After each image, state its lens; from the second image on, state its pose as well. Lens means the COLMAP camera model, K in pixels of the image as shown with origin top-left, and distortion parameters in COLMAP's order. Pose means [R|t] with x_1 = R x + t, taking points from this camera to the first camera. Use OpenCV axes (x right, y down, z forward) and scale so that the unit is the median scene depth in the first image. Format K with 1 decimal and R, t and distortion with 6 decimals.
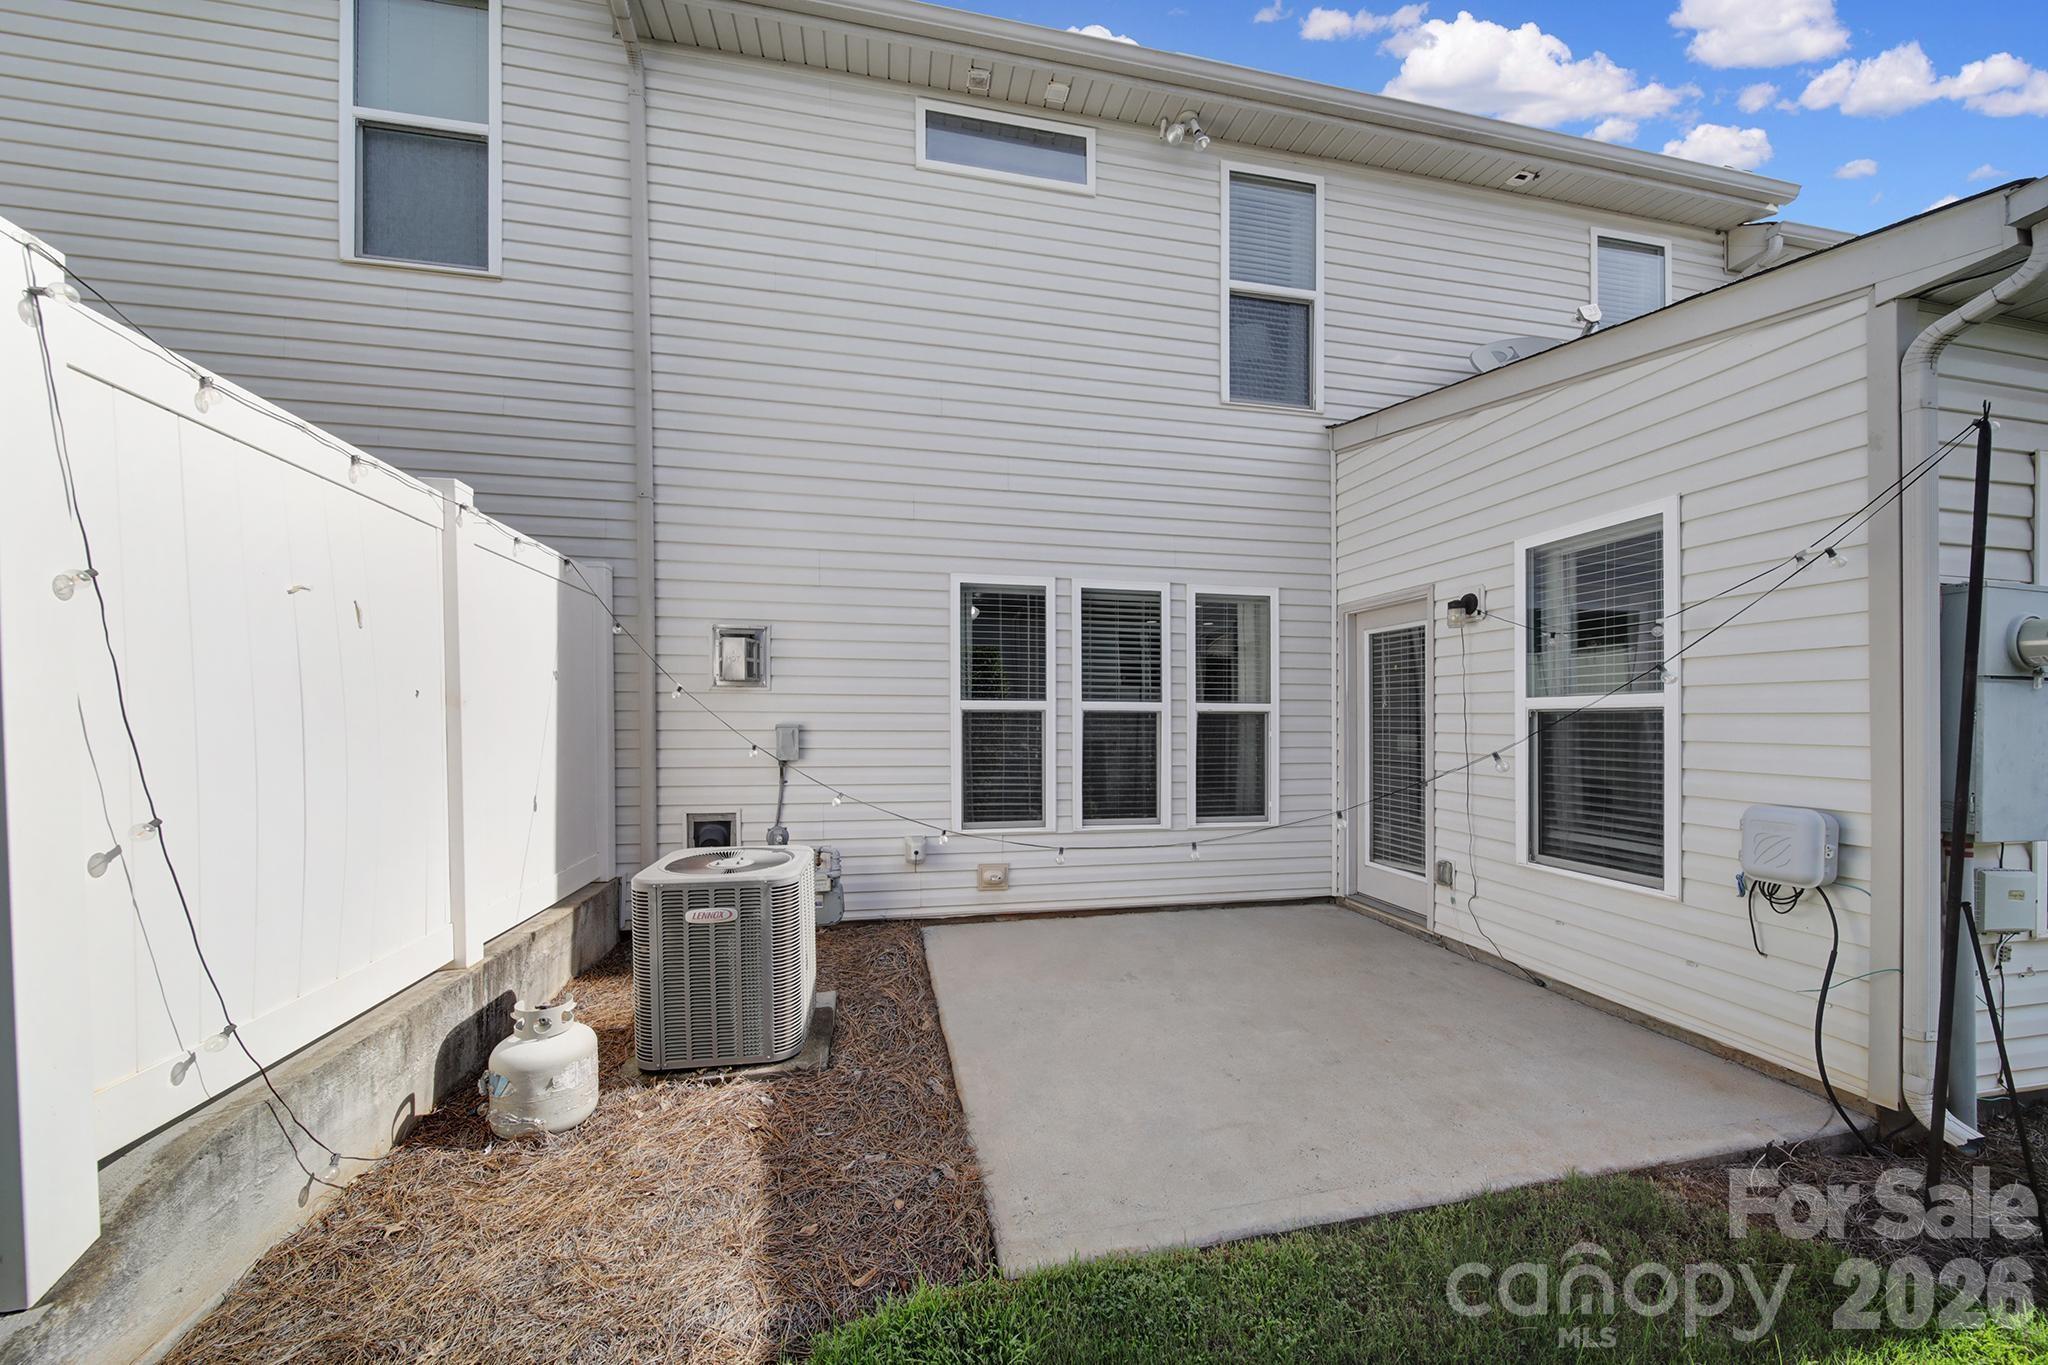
lens RADIAL K [[724.2, 0, 1002.4], [0, 724.2, 731.9], [0, 0, 1]] dist [0.000181, -0.000489]
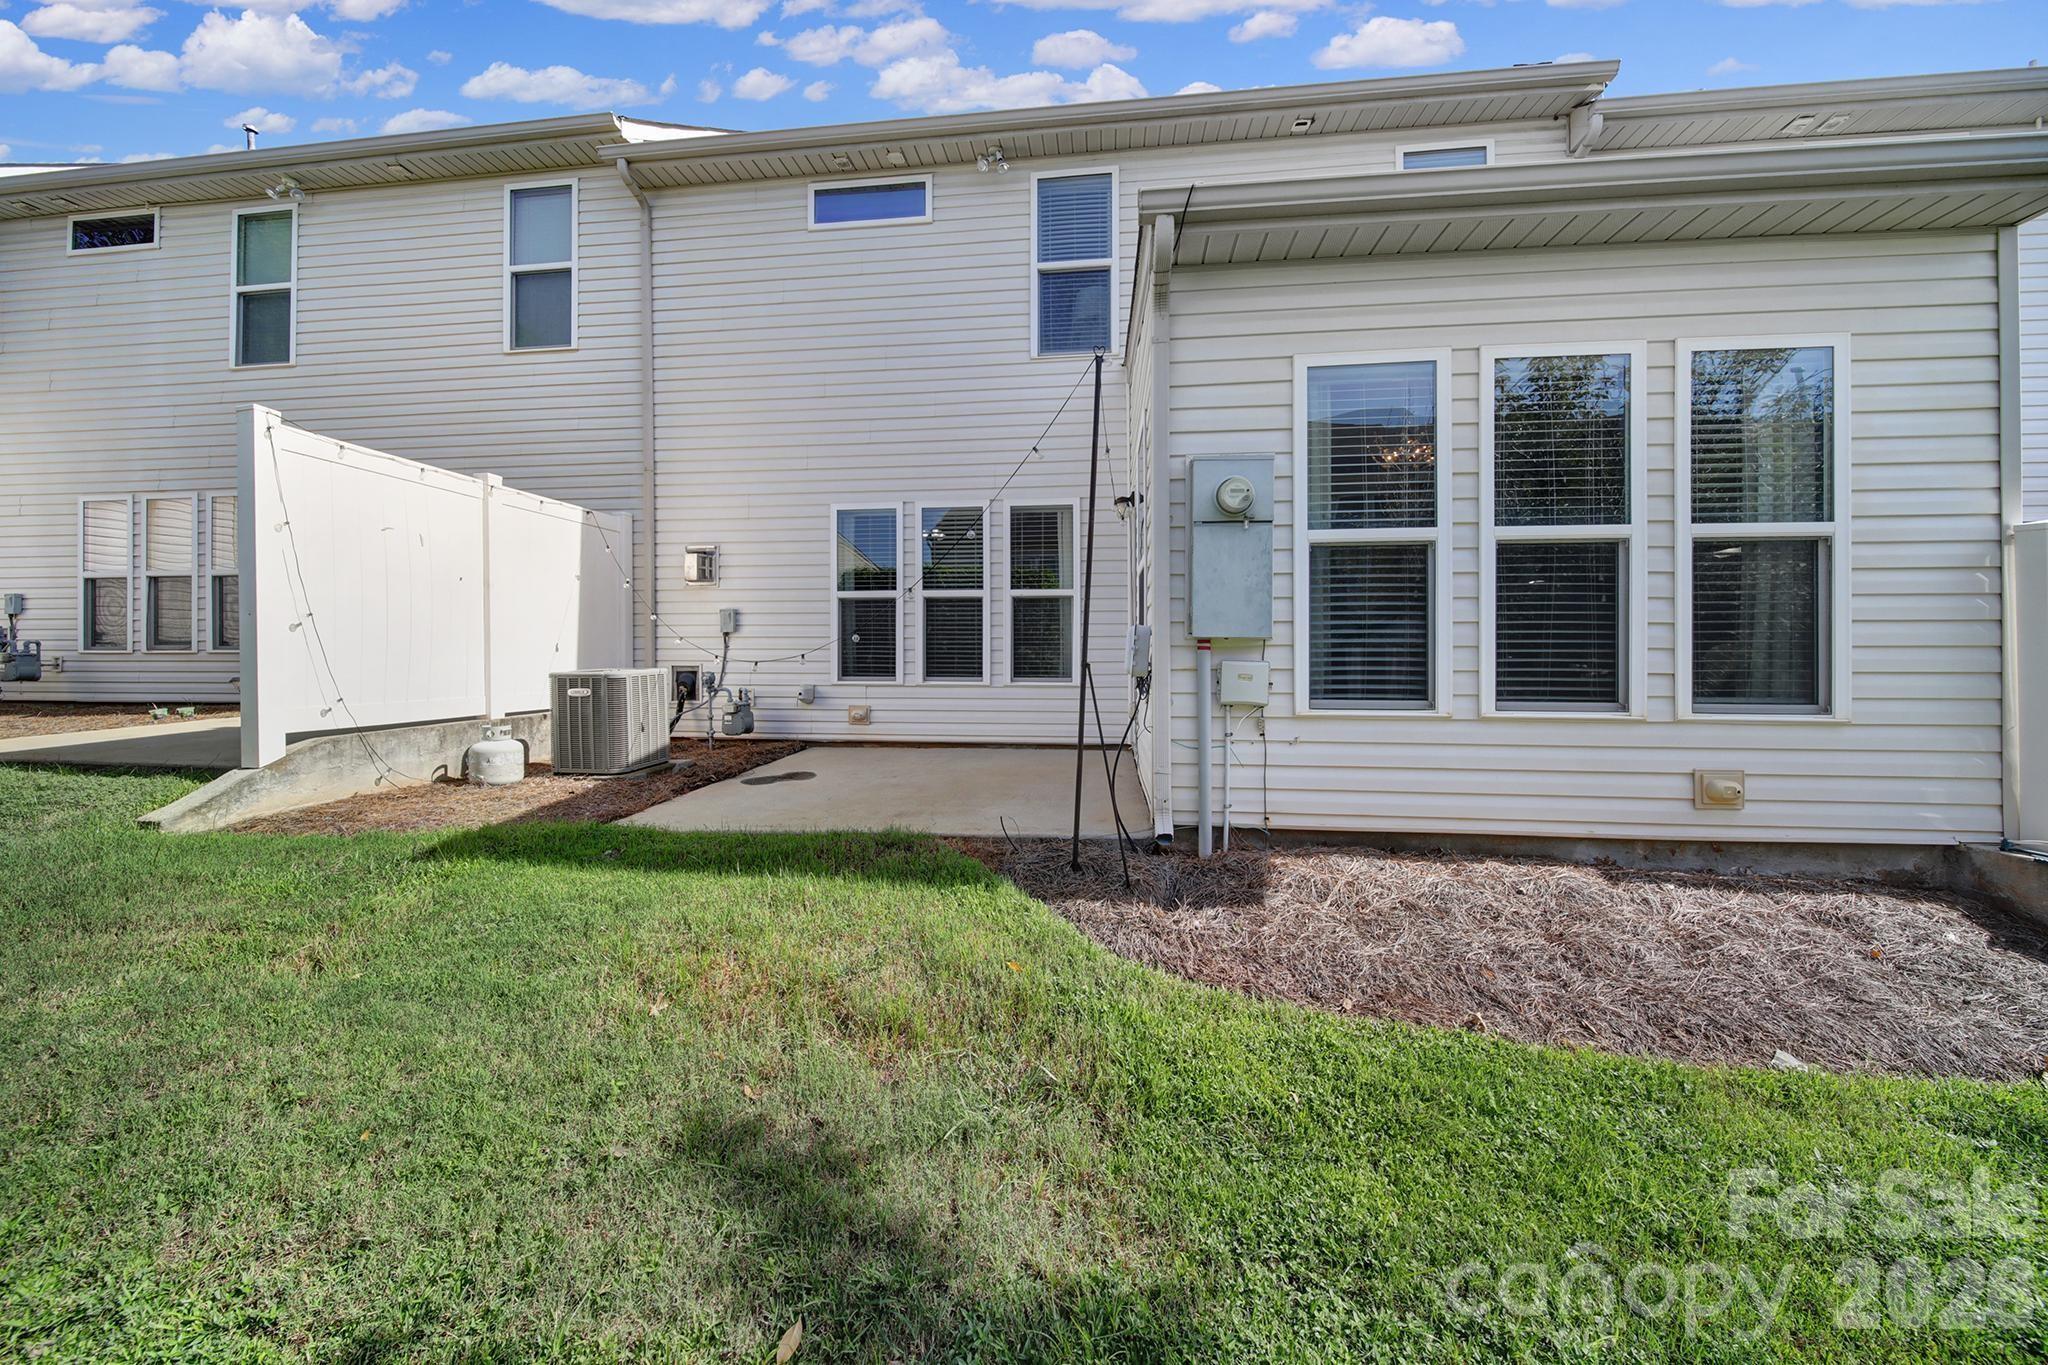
lens RADIAL K [[724.2, 0, 1040.9], [0, 724.2, 668.5], [0, 0, 1]] dist [0.000181, -0.000489]
pose [[0.949678, 0.000730, -0.313228, 0.816026], [-0.002008, 0.999991, -0.003756, 0.119999], [0.313222, 0.004196, 0.949671, -0.255195]]
